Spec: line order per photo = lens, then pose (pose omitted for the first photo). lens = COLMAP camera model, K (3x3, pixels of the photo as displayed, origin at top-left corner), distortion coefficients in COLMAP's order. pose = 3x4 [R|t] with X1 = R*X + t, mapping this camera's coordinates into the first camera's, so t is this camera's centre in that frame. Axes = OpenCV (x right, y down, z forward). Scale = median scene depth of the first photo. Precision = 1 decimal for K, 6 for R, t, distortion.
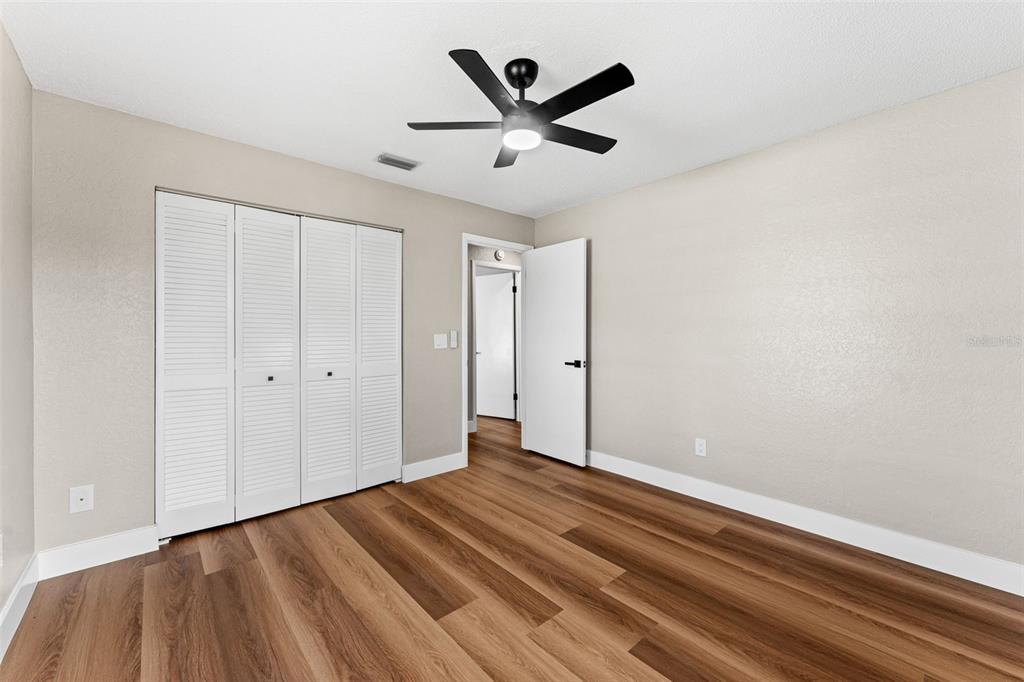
lens RADIAL K [[412.2, 0, 514.2], [0, 412.2, 342.3], [0, 0, 1]] dist [0.000021, -0.000005]
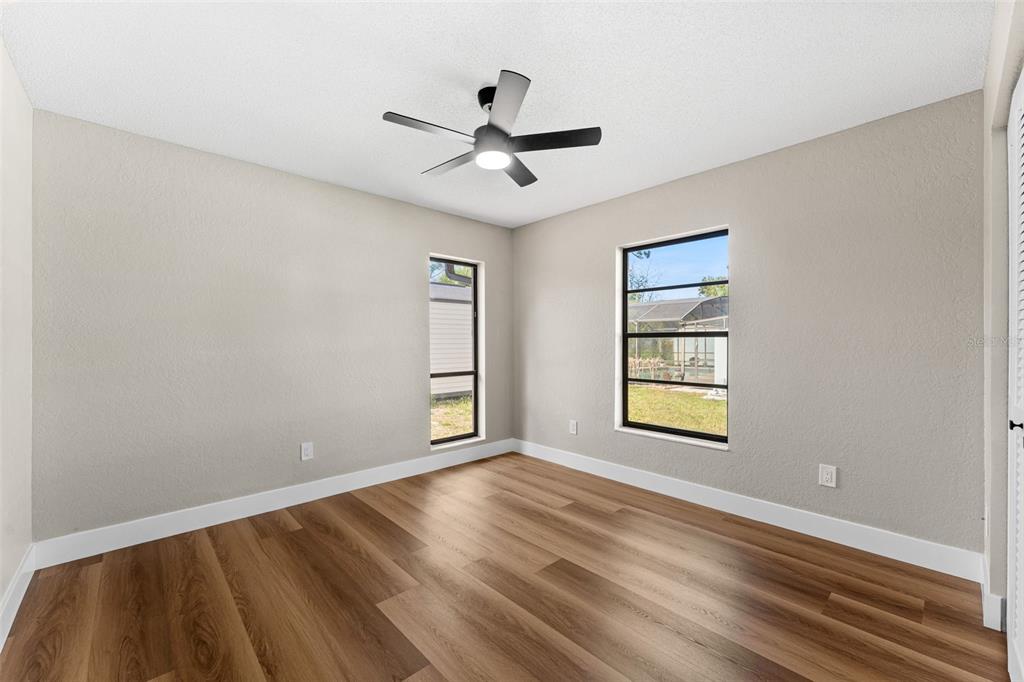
lens RADIAL K [[412.2, 0, 514.2], [0, 412.2, 342.3], [0, 0, 1]] dist [0.000021, -0.000005]
pose [[-0.999414, 0.005236, -0.033839, 0.001568], [0.004786, 0.999899, 0.013350, -0.021200], [0.033906, 0.013180, -0.999338, 1.930425]]
